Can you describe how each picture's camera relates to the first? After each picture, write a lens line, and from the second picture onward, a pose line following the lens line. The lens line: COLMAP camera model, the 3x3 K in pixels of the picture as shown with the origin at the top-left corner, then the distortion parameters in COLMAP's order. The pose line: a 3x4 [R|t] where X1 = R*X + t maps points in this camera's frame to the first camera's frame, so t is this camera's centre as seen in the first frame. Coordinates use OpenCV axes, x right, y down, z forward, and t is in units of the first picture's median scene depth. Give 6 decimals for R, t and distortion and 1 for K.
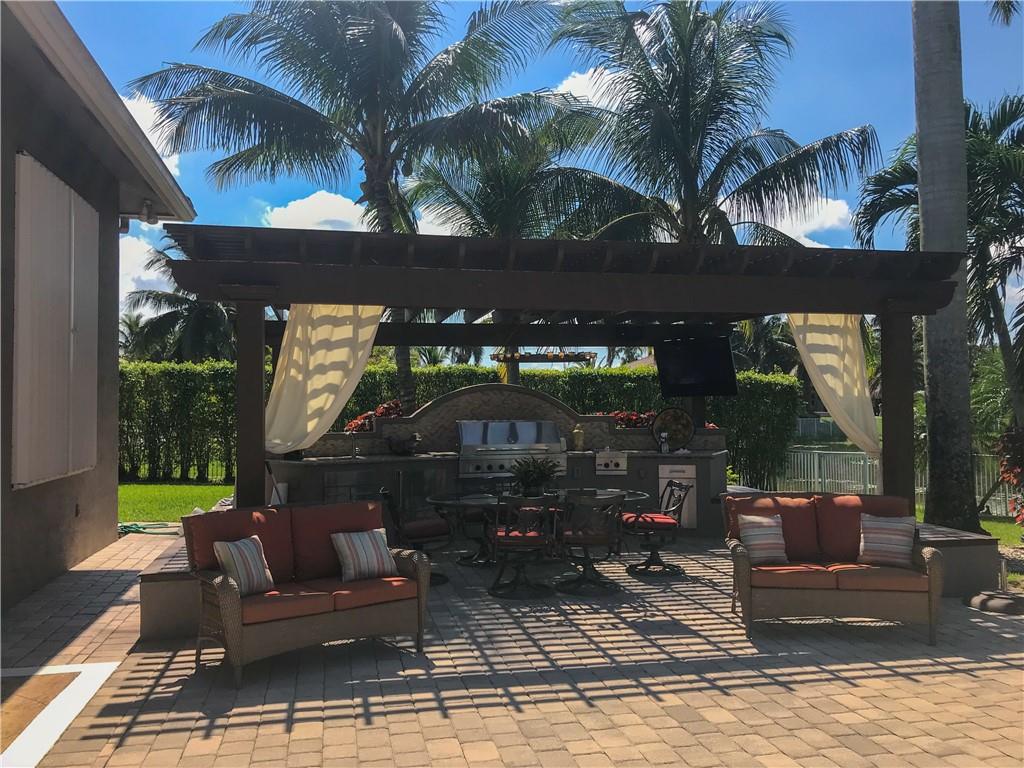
lens RADIAL K [[852.1, 0, 512.0], [0, 852.1, 384.0], [0, 0, 1]] dist [0.000398, -0.005129]
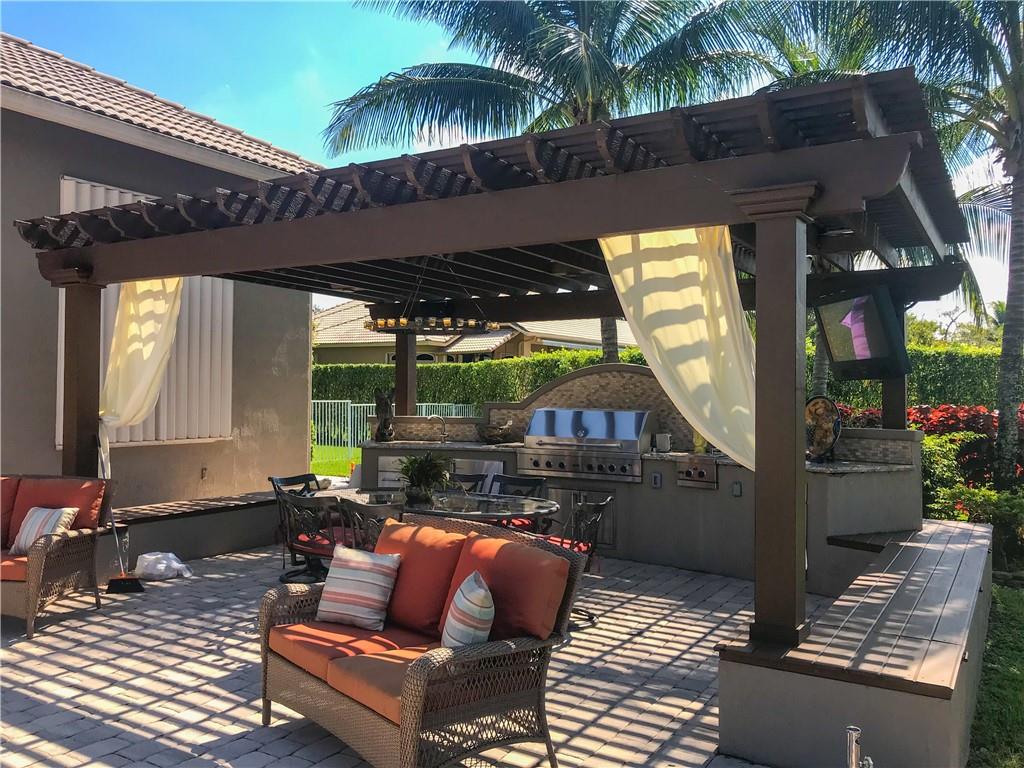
lens RADIAL K [[852.1, 0, 512.0], [0, 852.1, 384.0], [0, 0, 1]] dist [0.000398, -0.005129]
pose [[0.740702, 0.006466, -0.671802, 0.860467], [-0.002119, 0.999971, 0.007288, 0.024902], [0.671830, -0.003975, 0.740695, 0.626740]]
